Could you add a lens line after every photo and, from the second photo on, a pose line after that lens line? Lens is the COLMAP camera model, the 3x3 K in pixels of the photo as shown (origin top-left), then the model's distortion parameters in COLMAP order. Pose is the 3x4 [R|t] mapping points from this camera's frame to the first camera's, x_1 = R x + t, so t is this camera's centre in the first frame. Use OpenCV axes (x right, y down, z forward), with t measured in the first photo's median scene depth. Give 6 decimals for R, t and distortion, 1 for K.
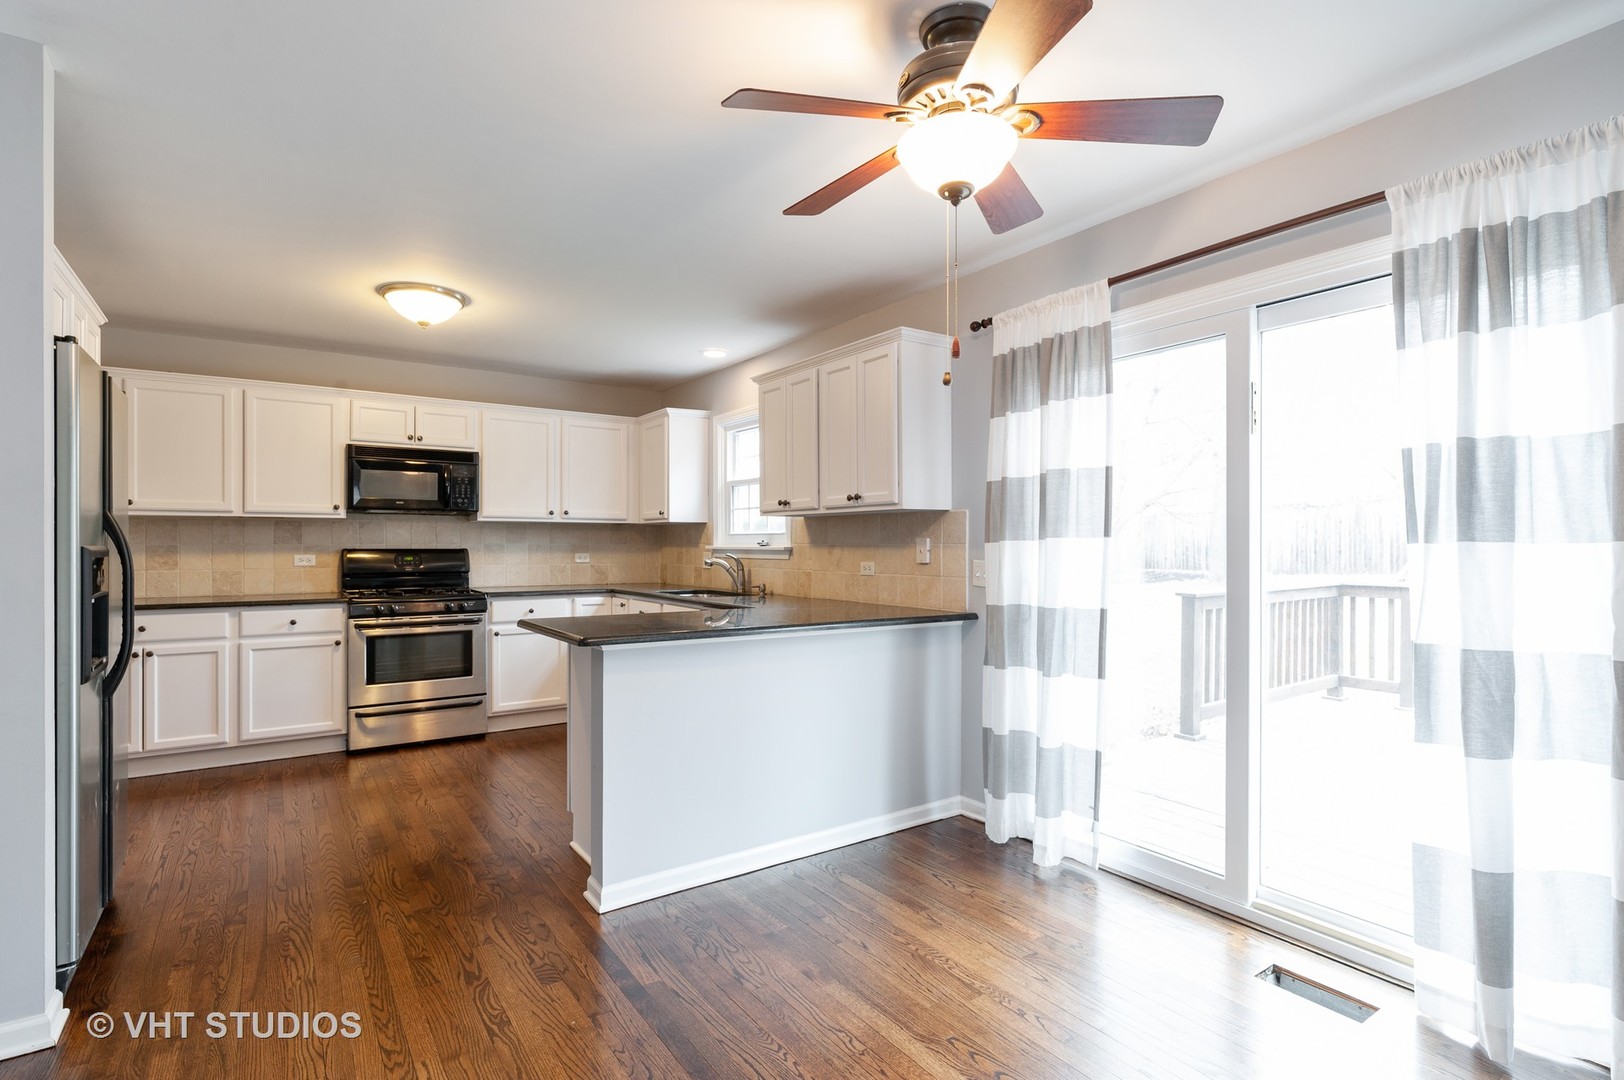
lens RADIAL K [[793.2, 0, 817.1], [0, 793.2, 549.7], [0, 0, 1]] dist [-0.004893, 0.001650]
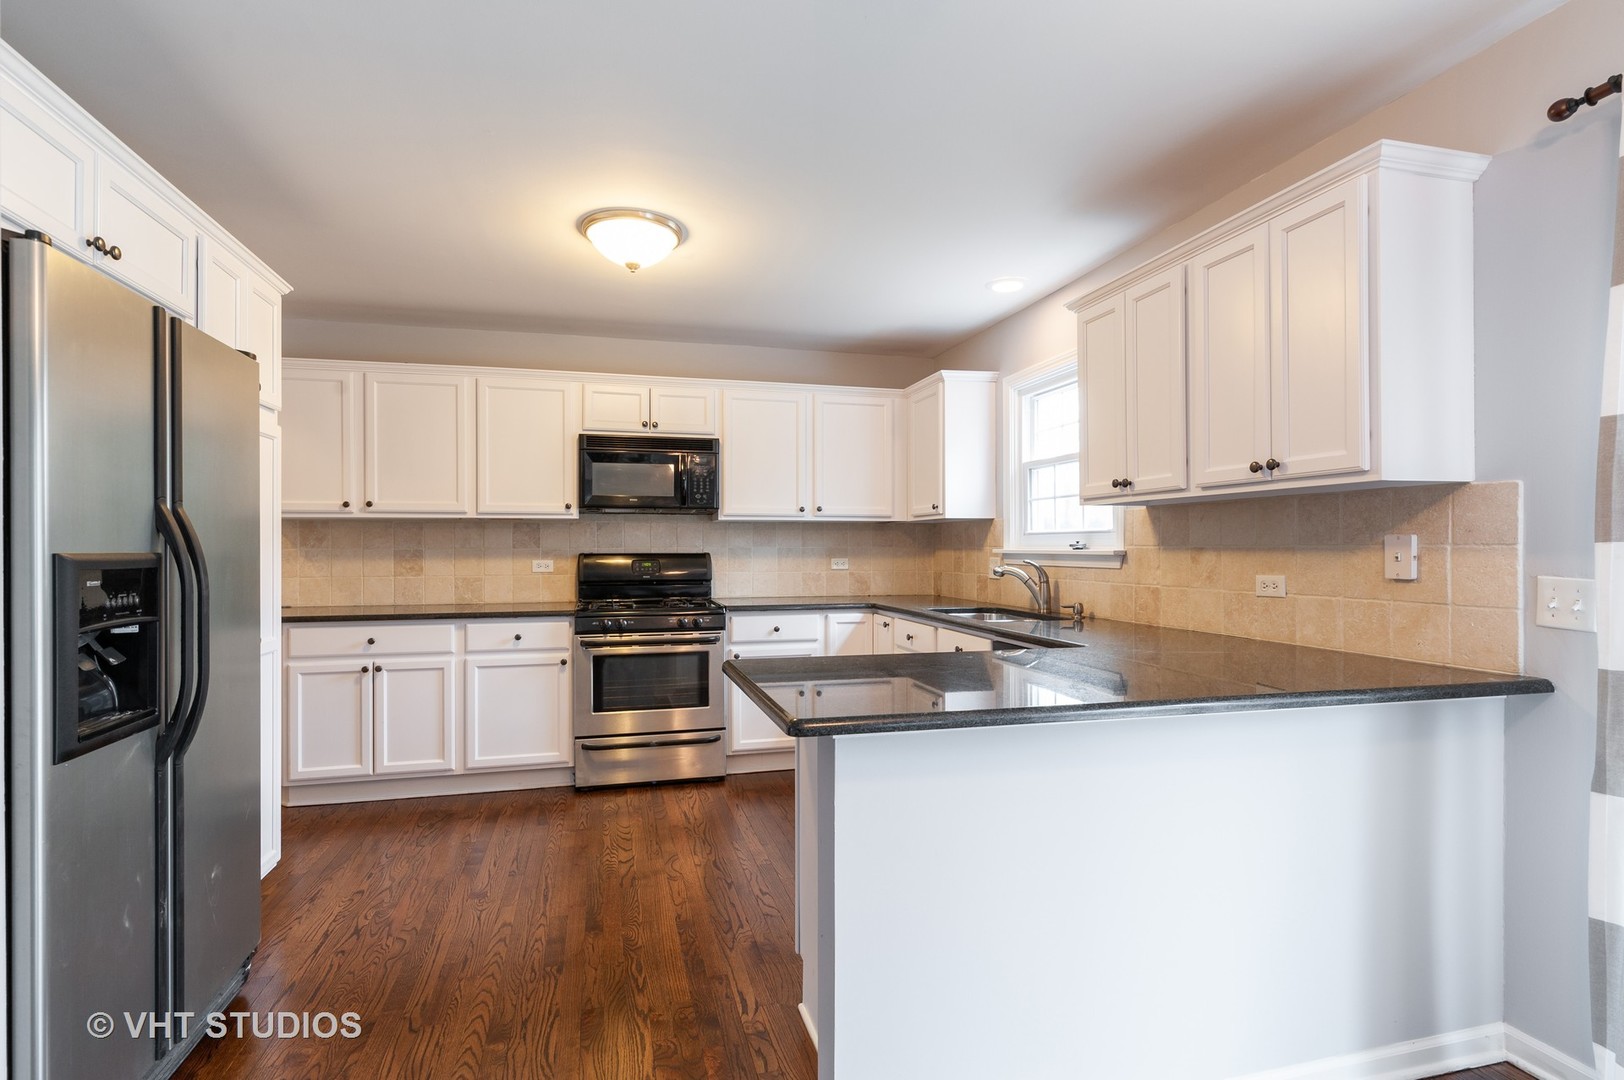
lens RADIAL K [[793.2, 0, 804.9], [0, 793.2, 550.3], [0, 0, 1]] dist [-0.004893, 0.001650]
pose [[0.938138, -0.001799, -0.346258, -0.060838], [0.000870, 0.999996, -0.002839, -0.002048], [0.346261, 0.002362, 0.938135, 0.295069]]
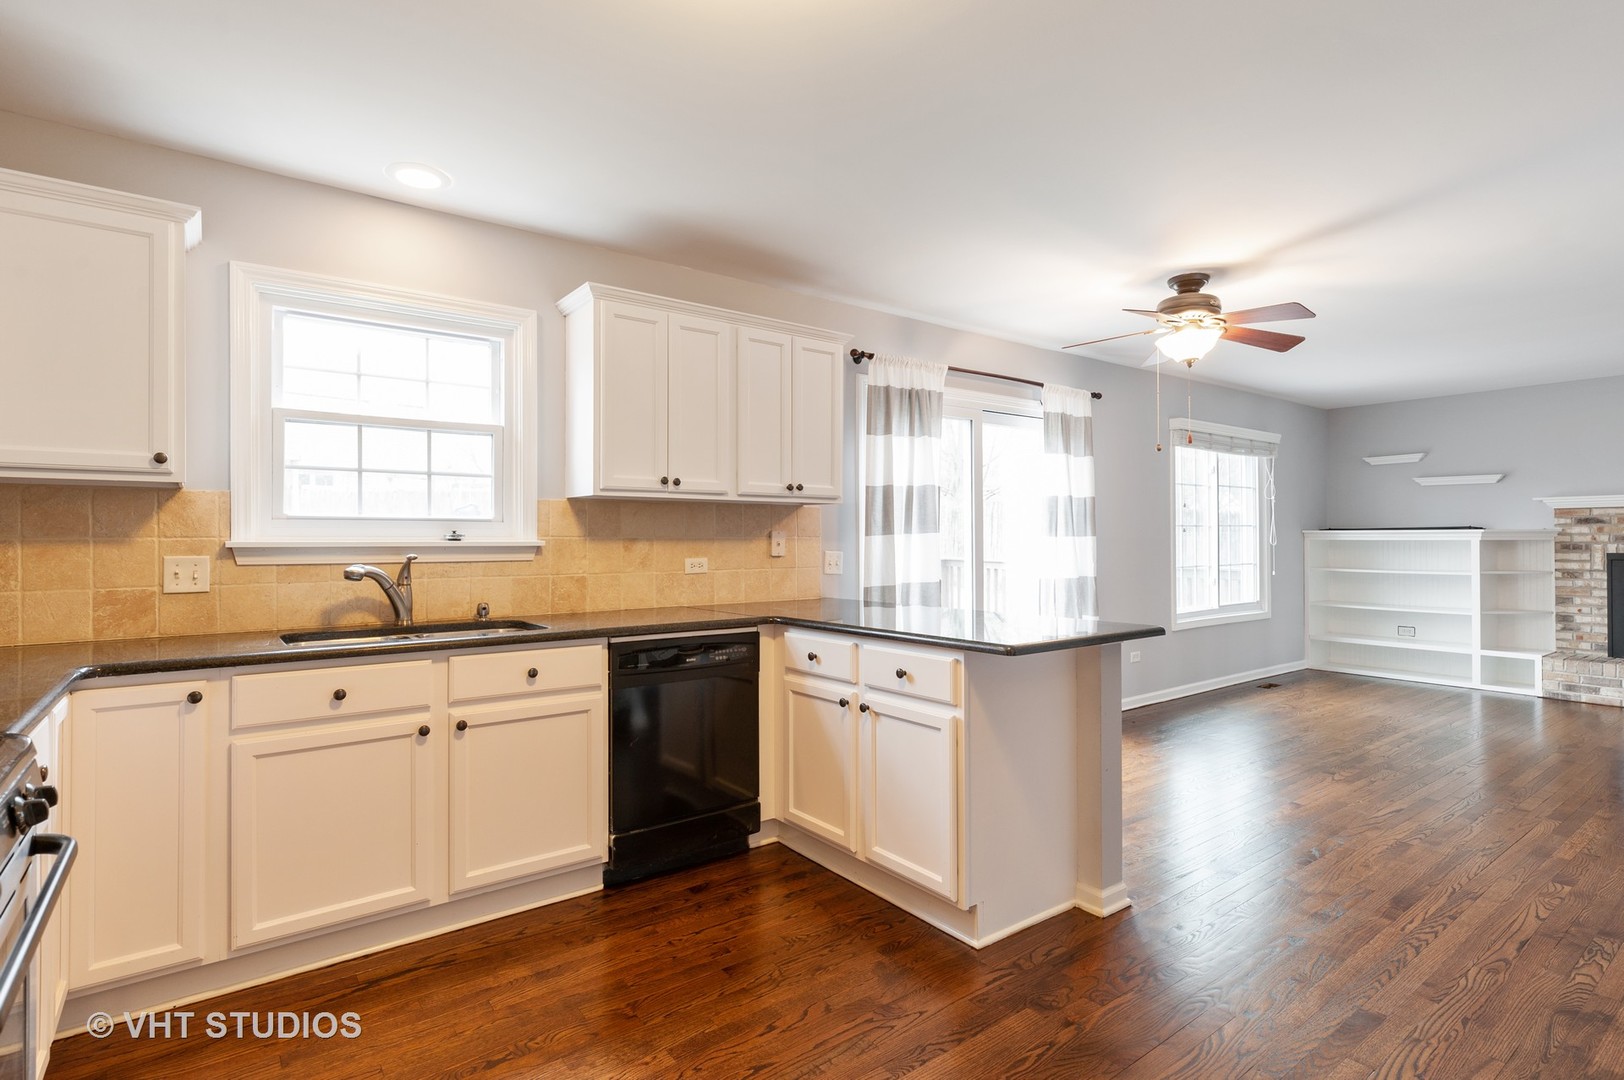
lens RADIAL K [[793.2, 0, 807.2], [0, 793.2, 534.9], [0, 0, 1]] dist [-0.004893, 0.001650]
pose [[-0.034334, 0.004806, 0.999399, -0.783135], [0.008342, 0.999955, -0.004522, -0.004399], [-0.999376, 0.008182, -0.034372, 0.892297]]
